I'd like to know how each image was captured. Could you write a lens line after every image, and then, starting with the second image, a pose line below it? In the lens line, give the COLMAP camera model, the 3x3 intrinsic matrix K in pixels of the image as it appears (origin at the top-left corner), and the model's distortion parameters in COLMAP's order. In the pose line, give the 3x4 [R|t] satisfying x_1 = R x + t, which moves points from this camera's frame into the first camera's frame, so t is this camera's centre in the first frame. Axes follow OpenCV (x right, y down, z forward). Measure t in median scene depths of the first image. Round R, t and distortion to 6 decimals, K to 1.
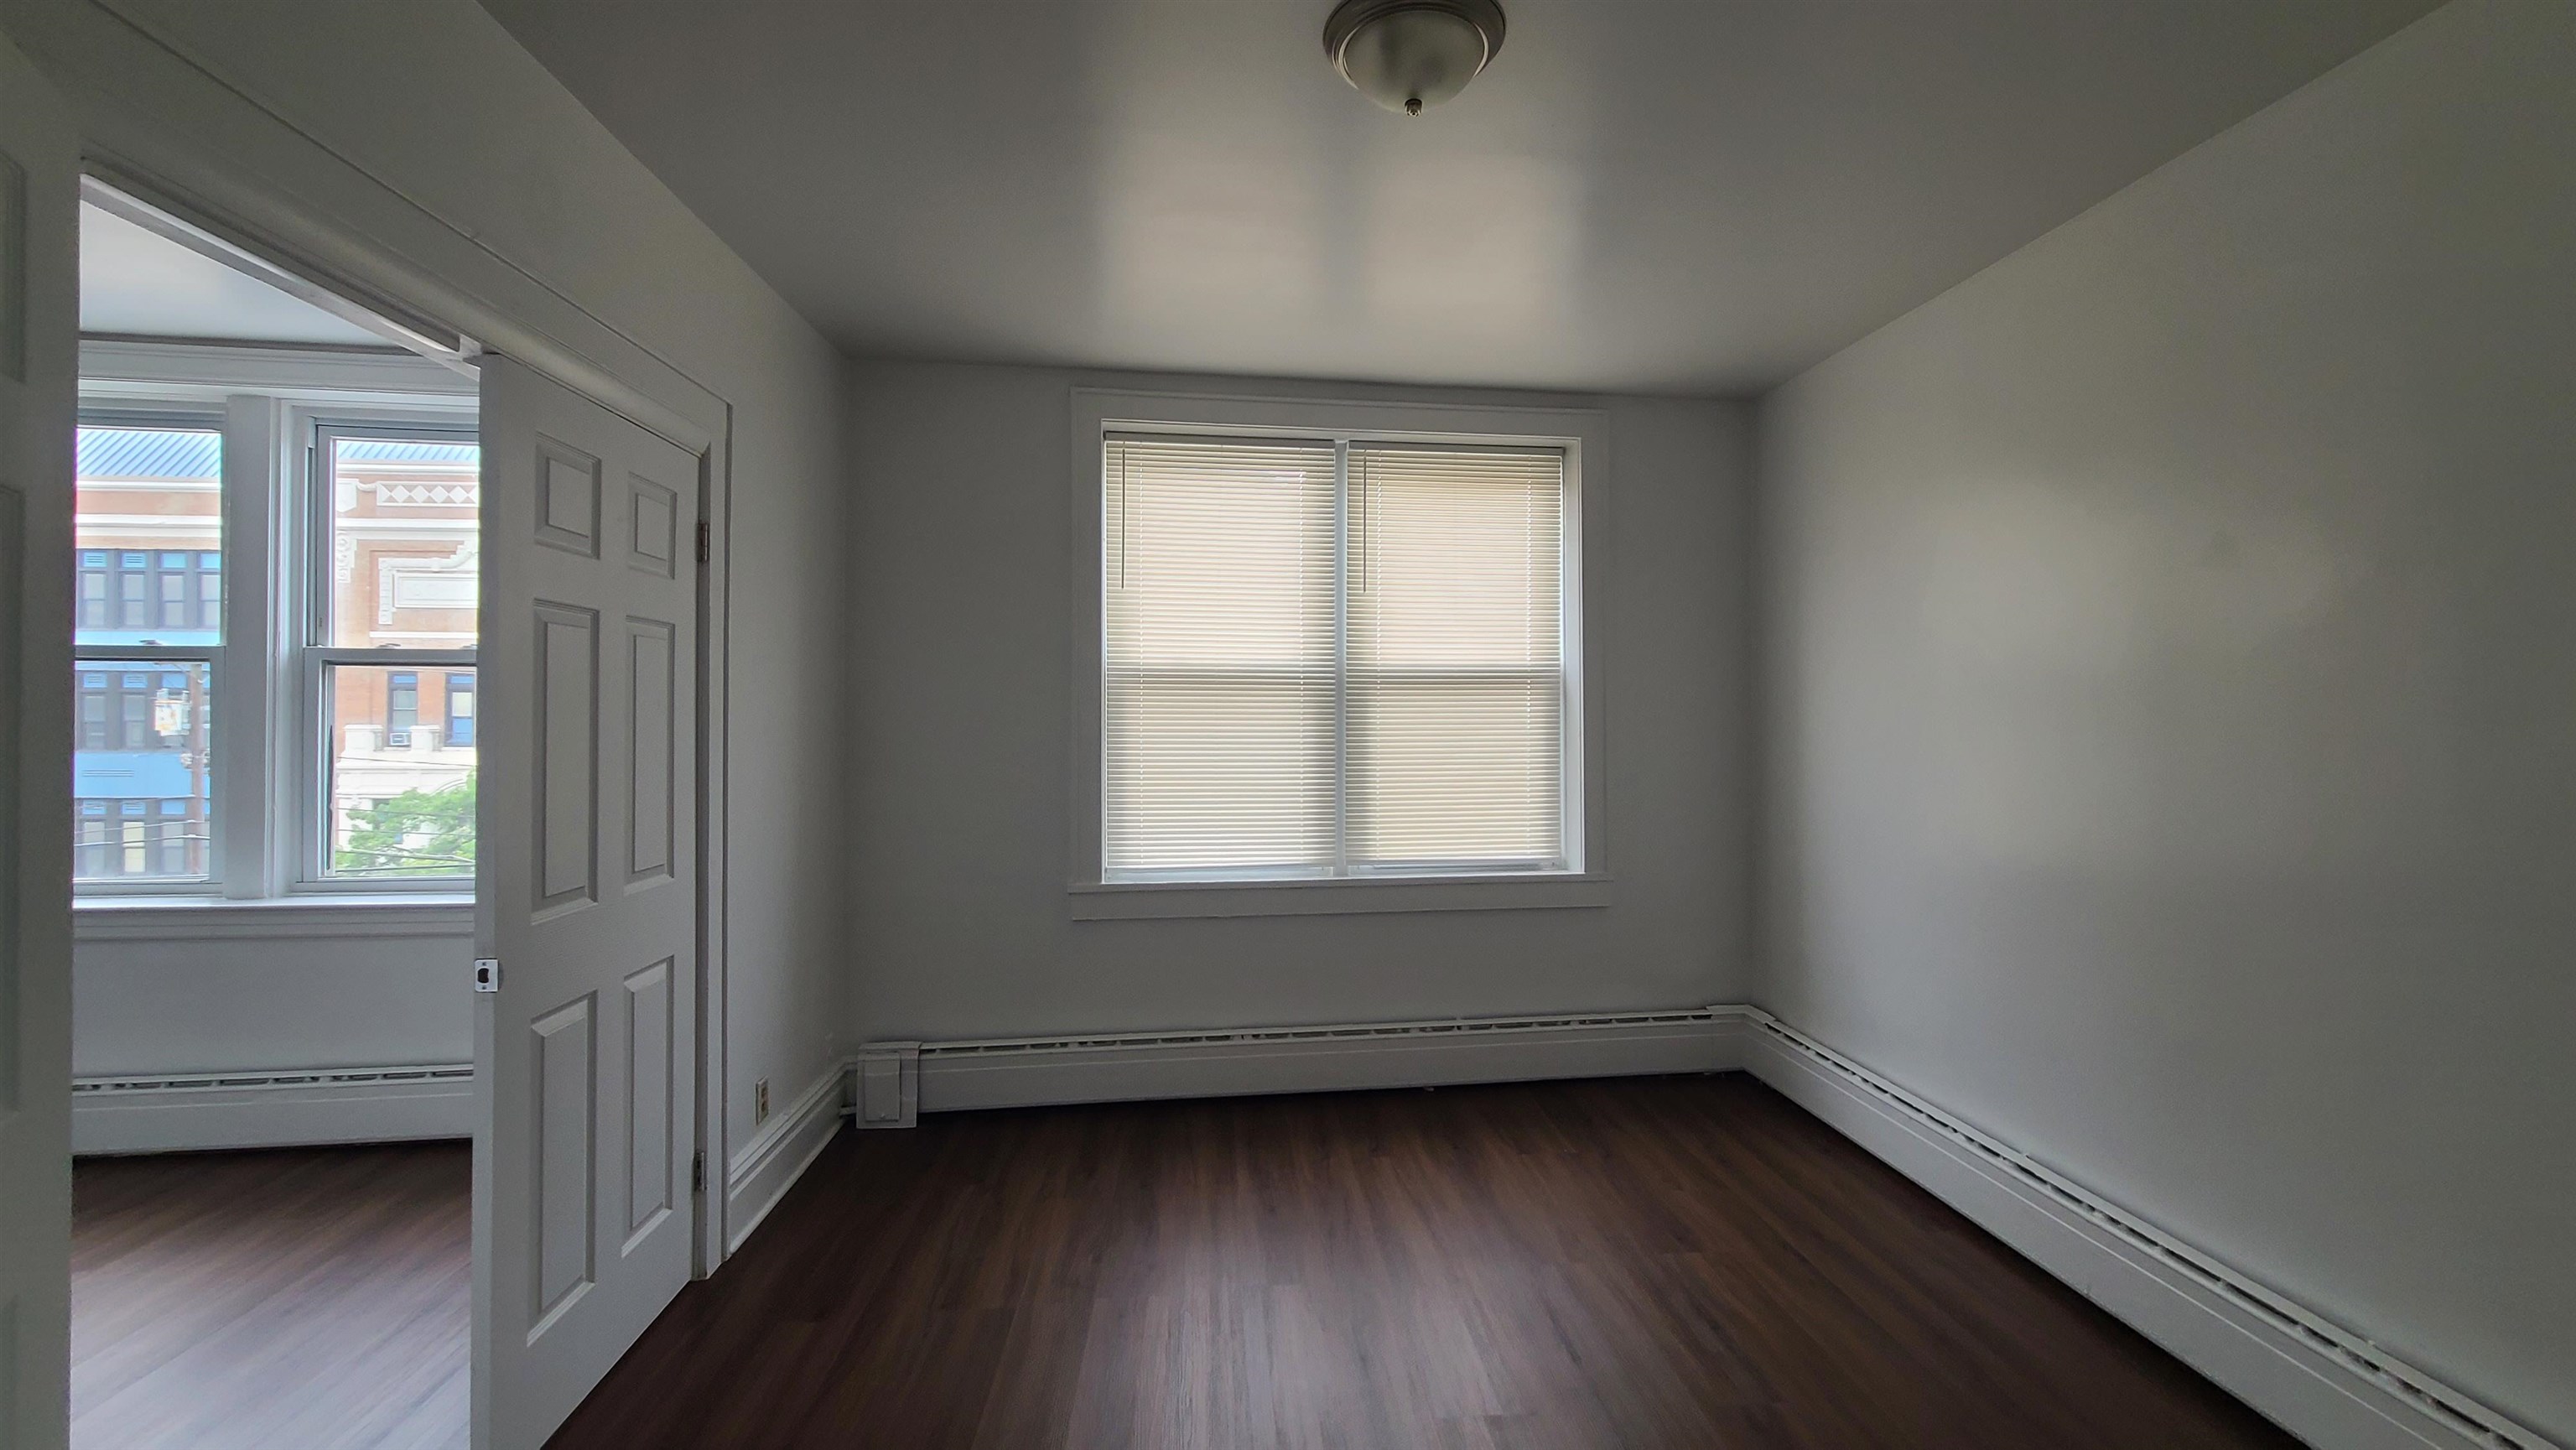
lens RADIAL K [[721.1, 0, 1291.1], [0, 721.1, 736.8], [0, 0, 1]] dist [0.004645, -0.000006]
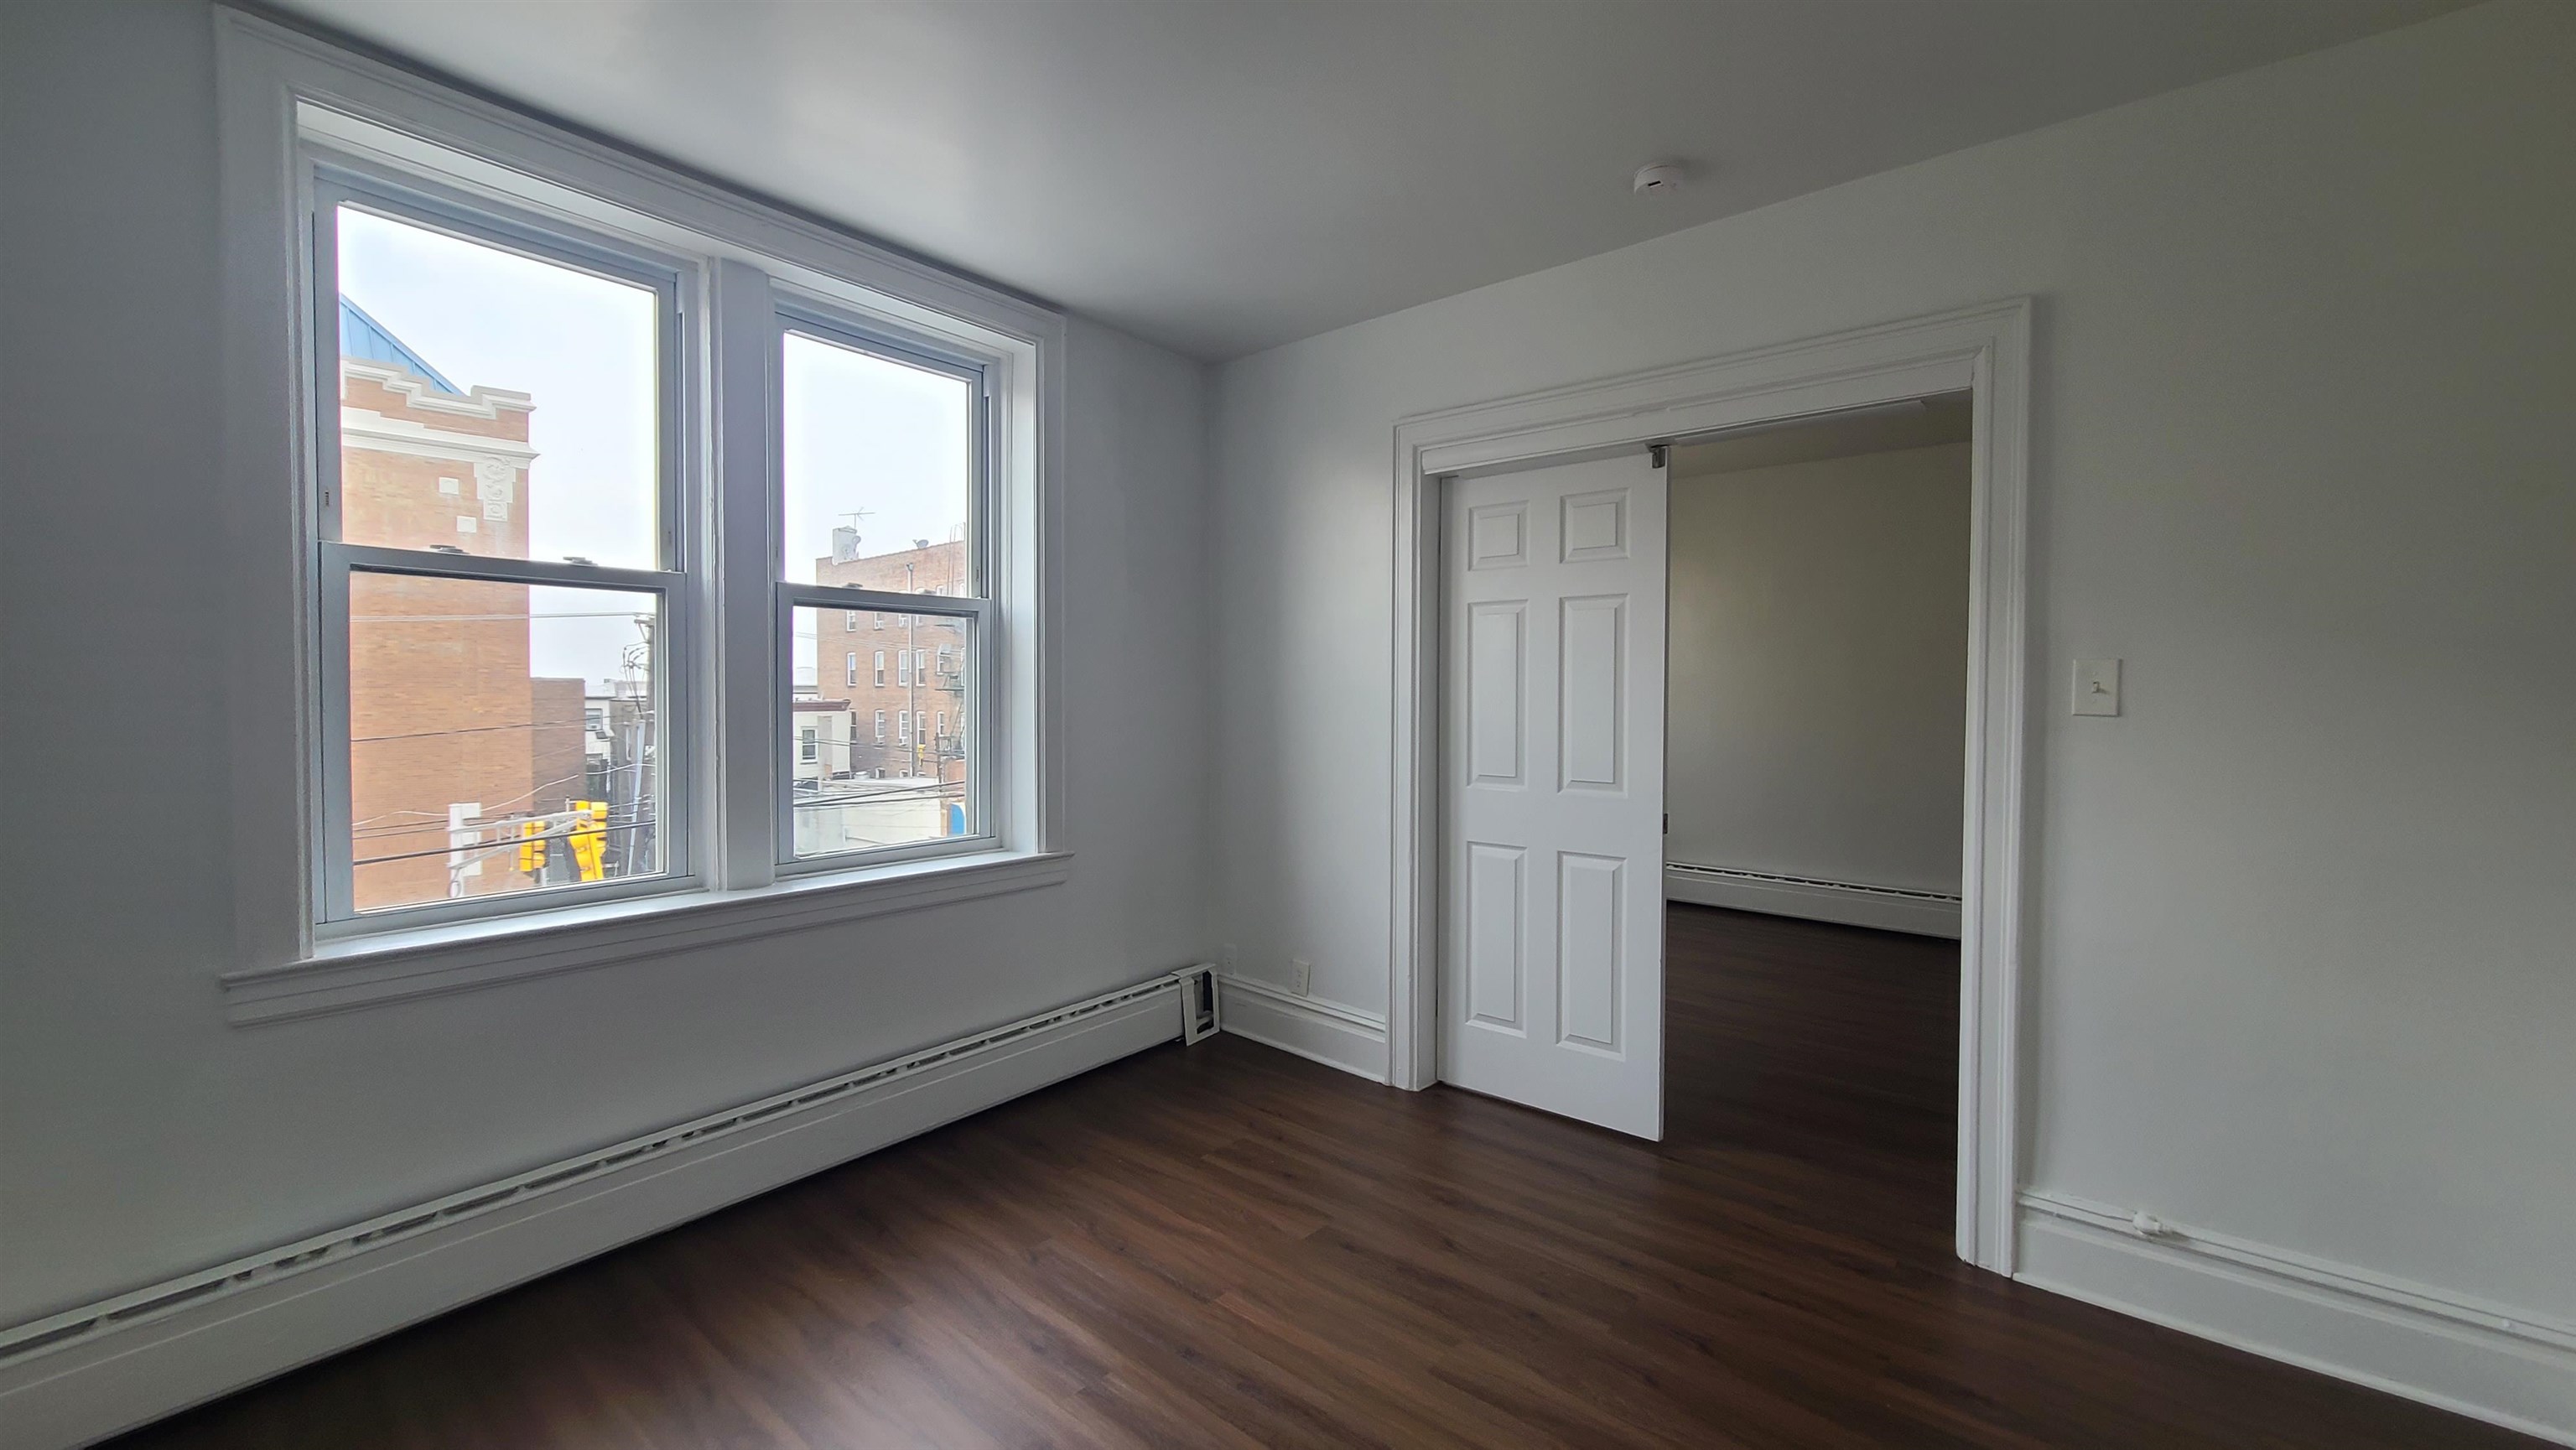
lens RADIAL K [[1005.5, 0, 1291.1], [0, 1005.5, 704.4], [0, 0, 1]] dist [0.003329, 0.000210]
pose [[0.718561, -0.016247, 0.695274, -1.670610], [-0.001579, 0.999686, 0.024992, -0.014206], [-0.695462, -0.019056, 0.718310, -0.212887]]
